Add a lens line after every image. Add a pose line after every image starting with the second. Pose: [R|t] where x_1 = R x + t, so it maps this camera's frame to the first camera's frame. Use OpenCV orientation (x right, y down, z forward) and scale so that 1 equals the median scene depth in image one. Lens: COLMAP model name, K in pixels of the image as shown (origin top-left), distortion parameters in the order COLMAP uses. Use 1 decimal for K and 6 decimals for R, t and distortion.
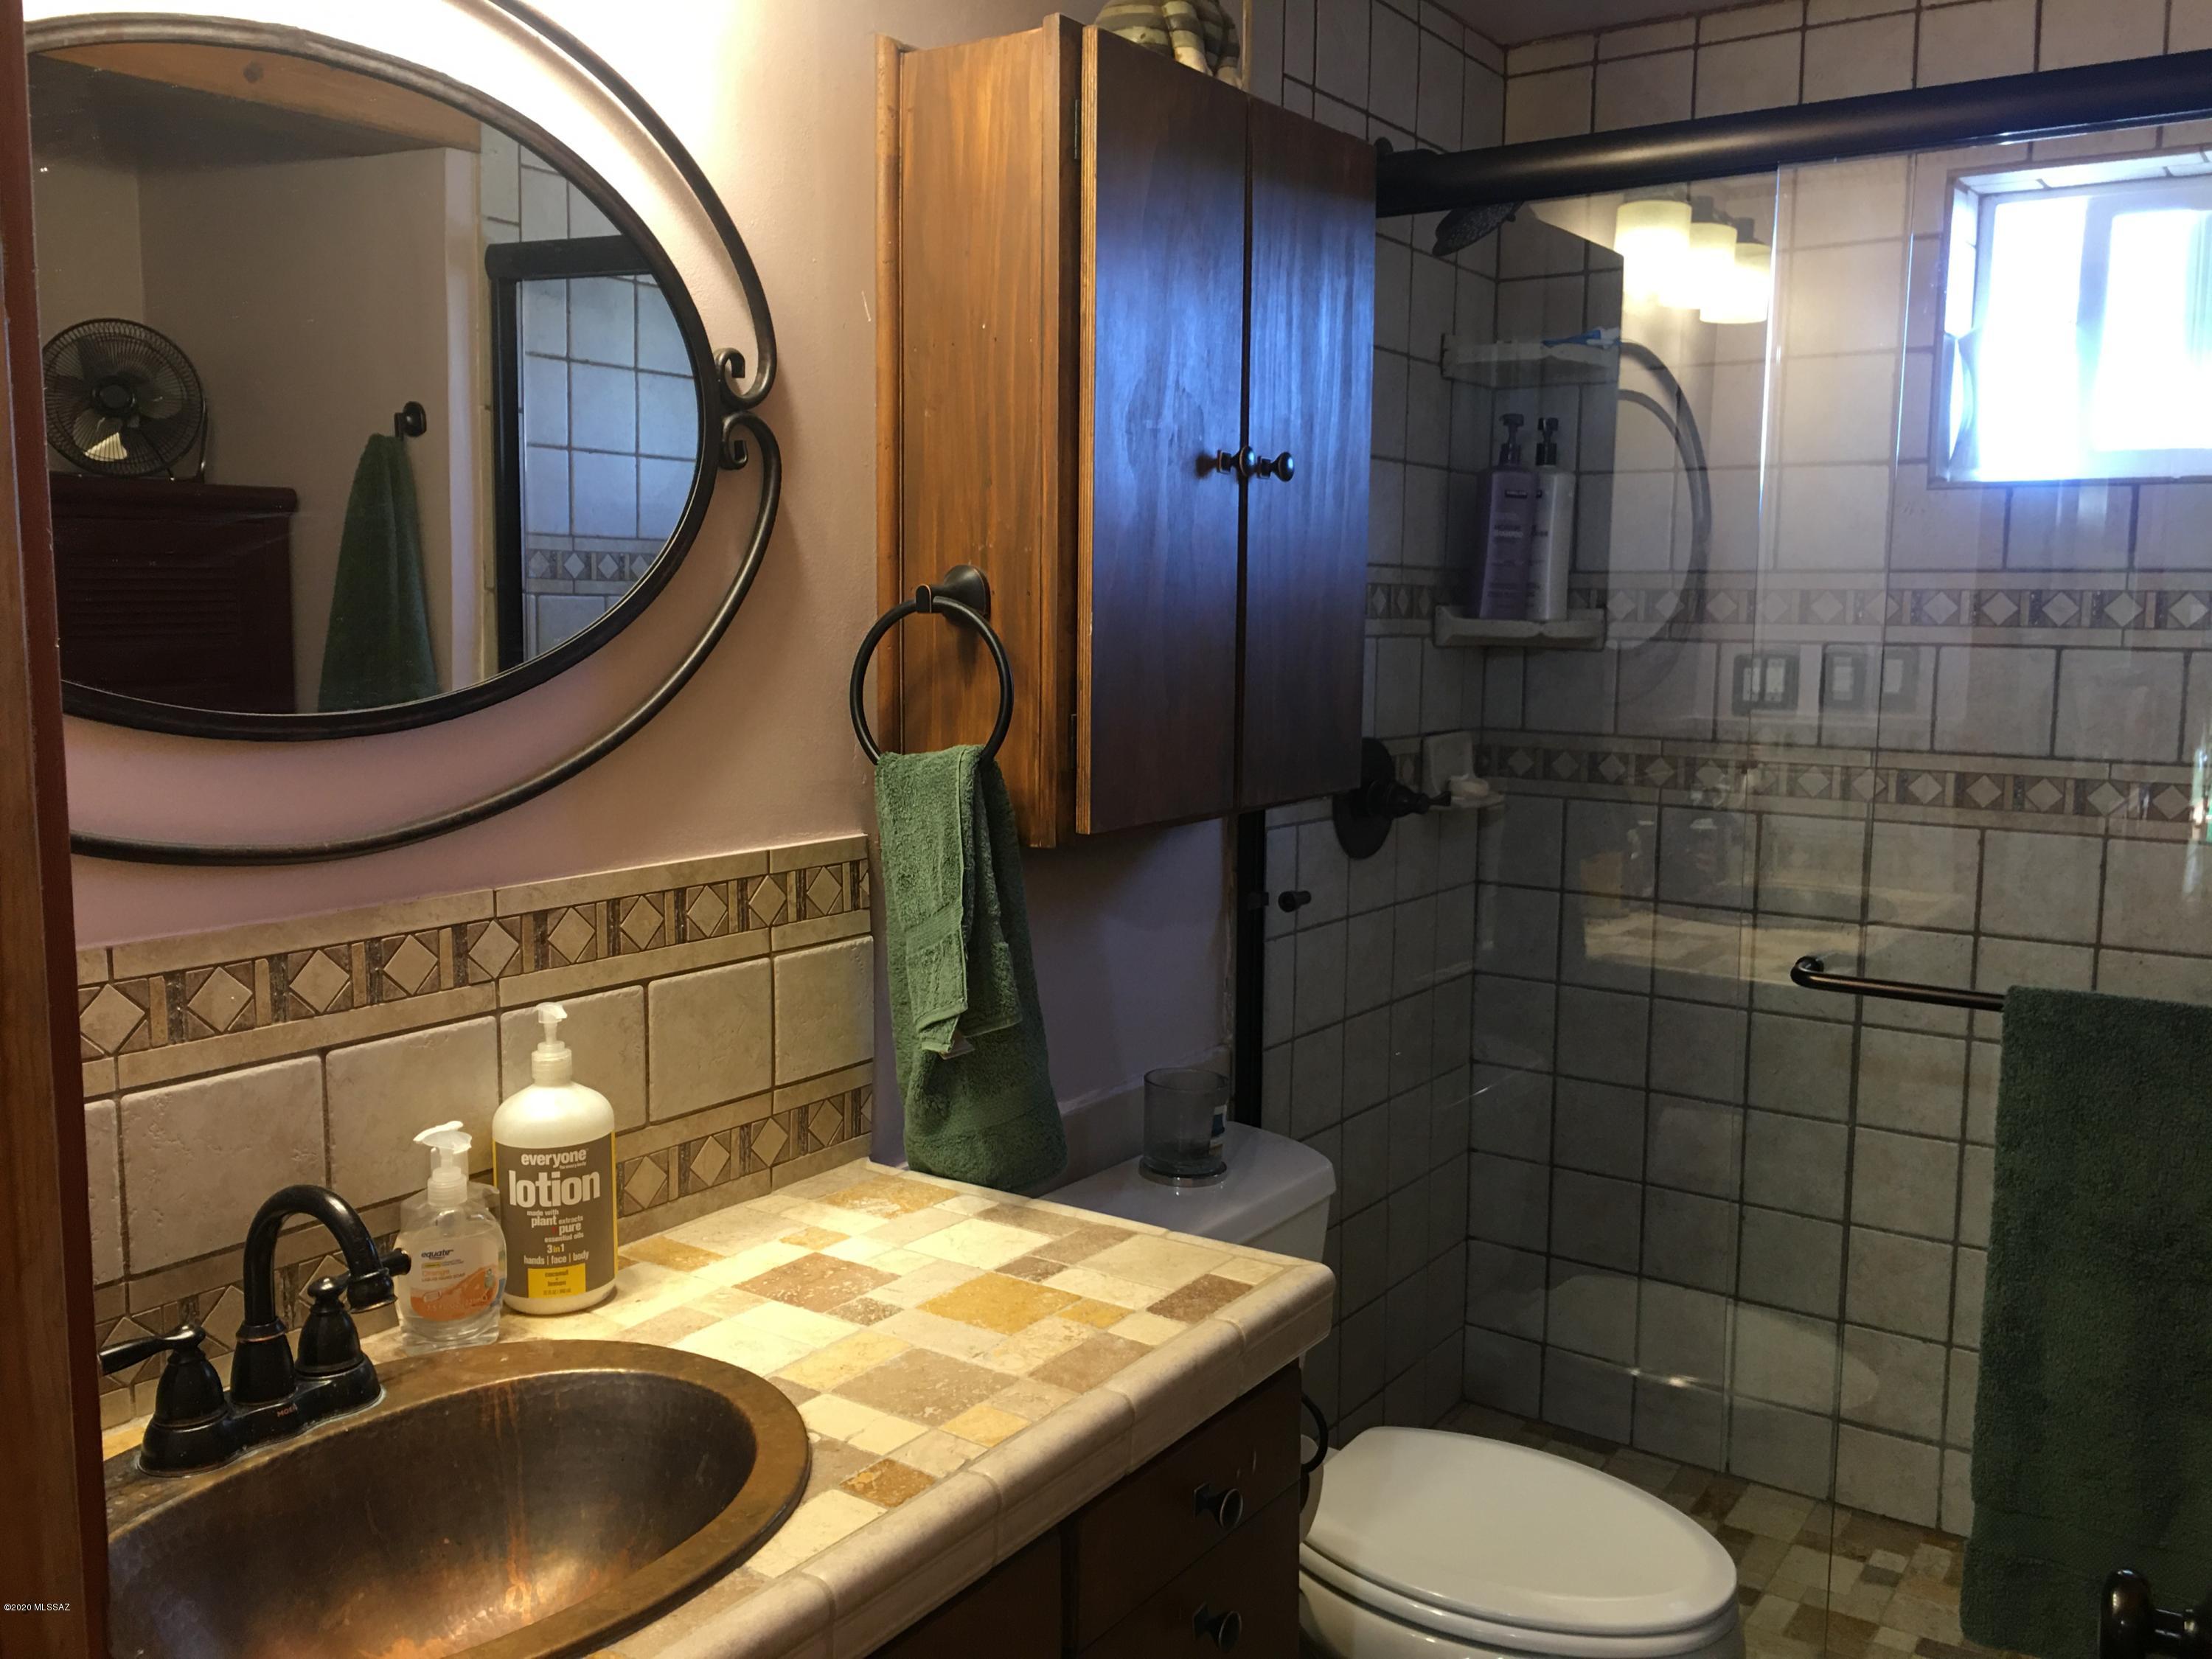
lens RADIAL K [[1850.1, 0, 1105.3], [0, 1850.1, 825.7], [0, 0, 1]] dist [0.003838, -0.027998]
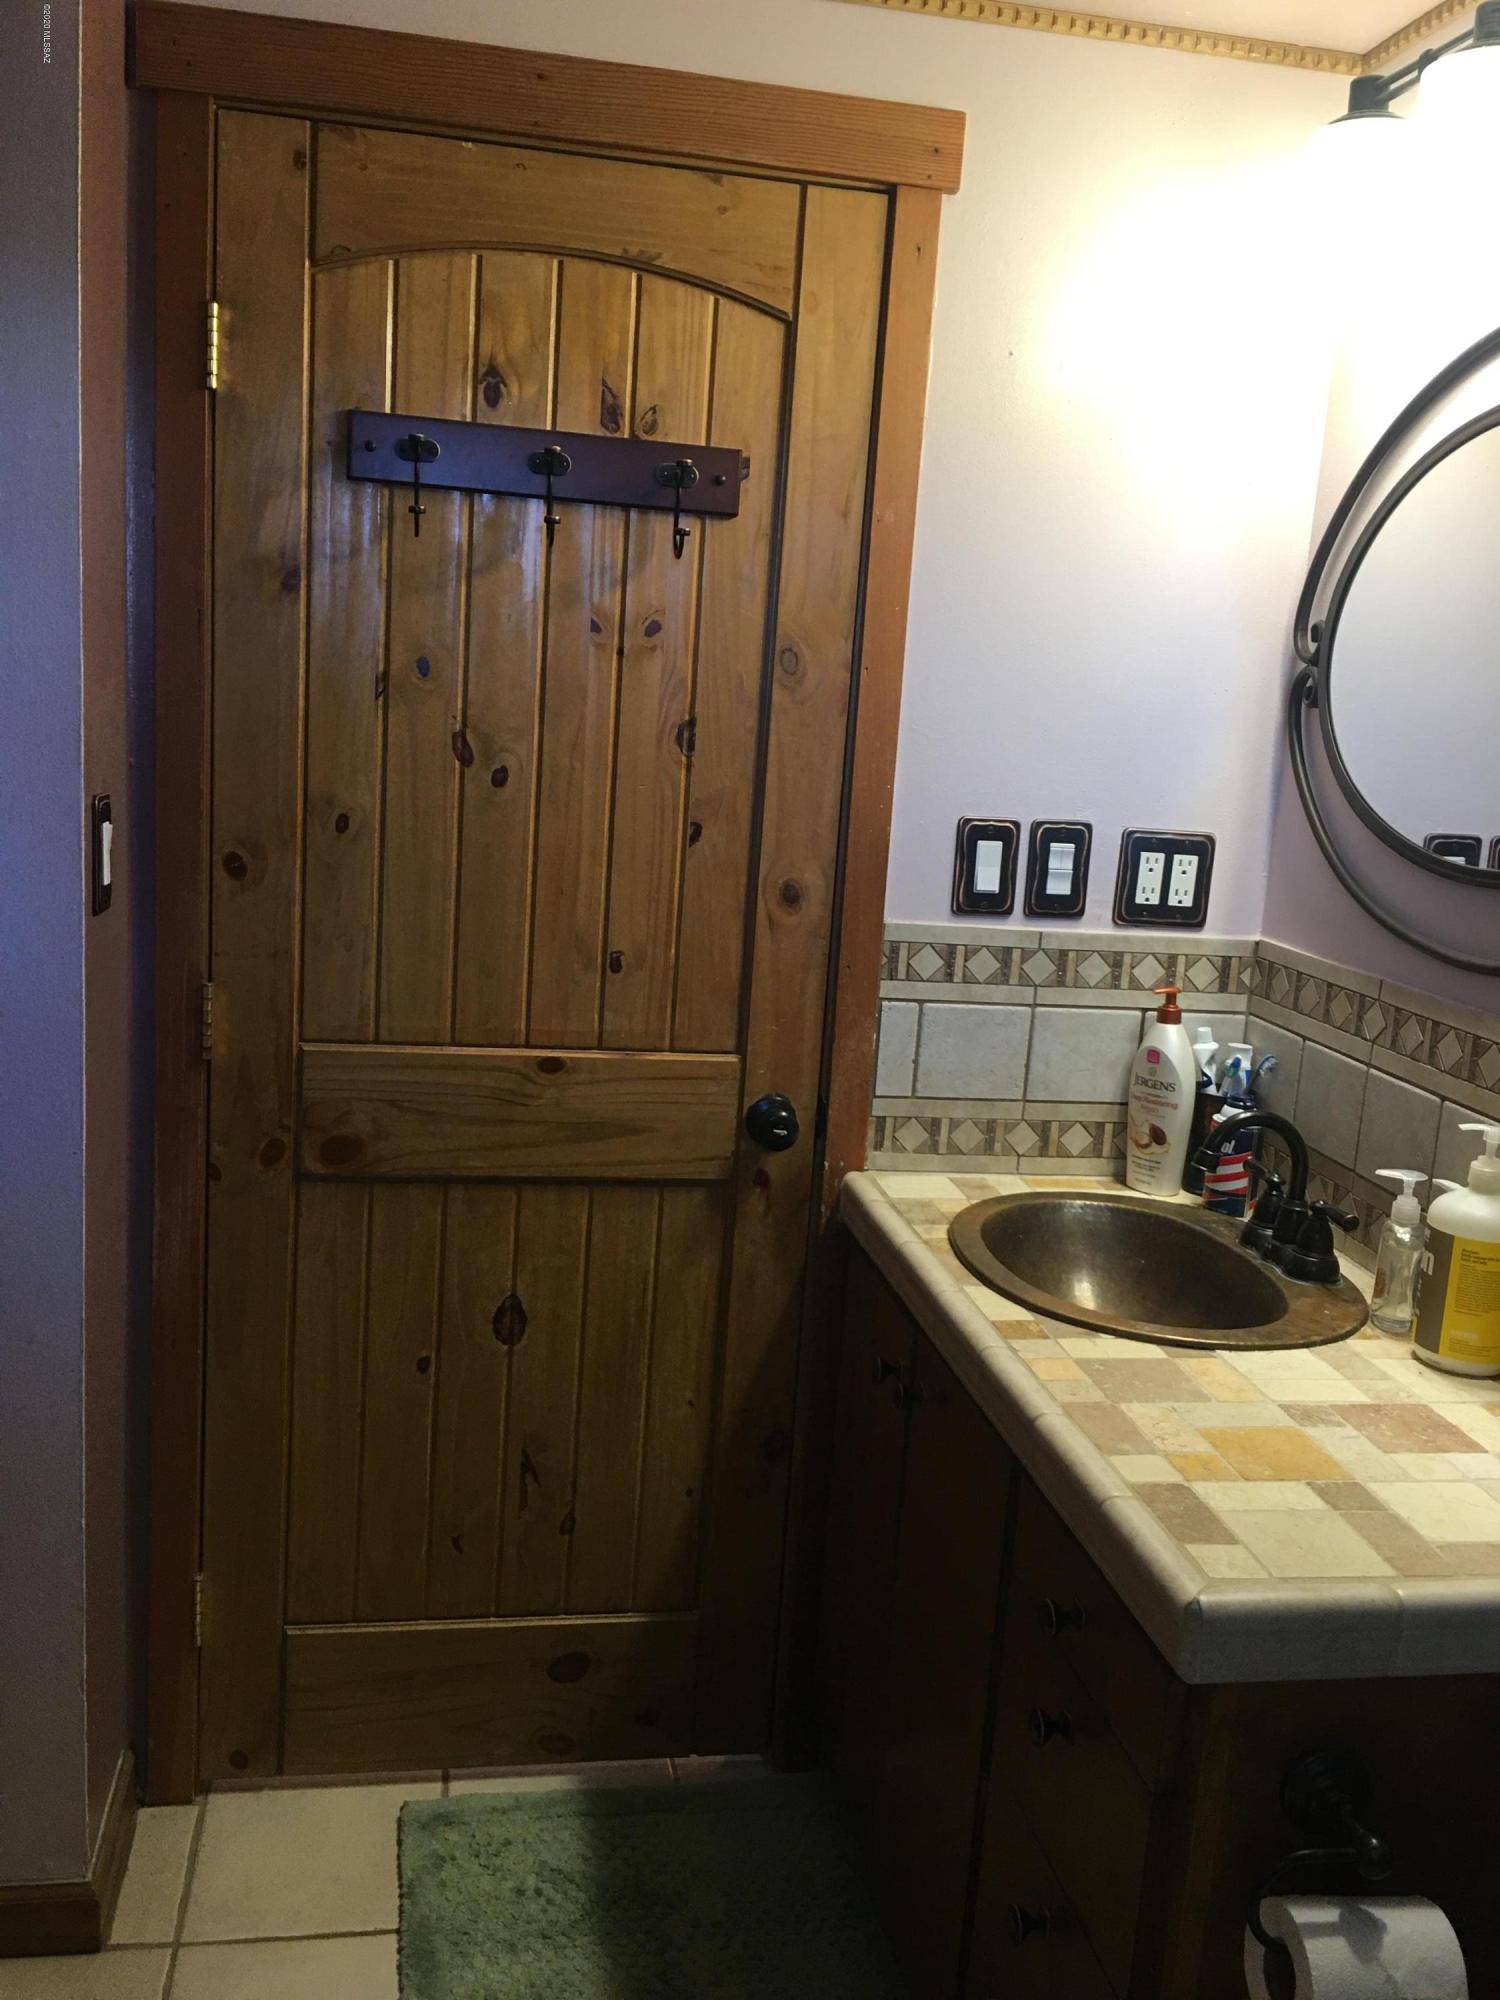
lens RADIAL K [[1672.8, 0, 746.4], [0, 1672.8, 998.0], [0, 0, 1]] dist [0.003838, -0.027998]
pose [[-0.703631, 0.079919, -0.706057, 0.834540], [-0.157889, 0.951230, 0.265016, -0.202808], [0.692802, 0.297952, -0.656697, 1.380400]]
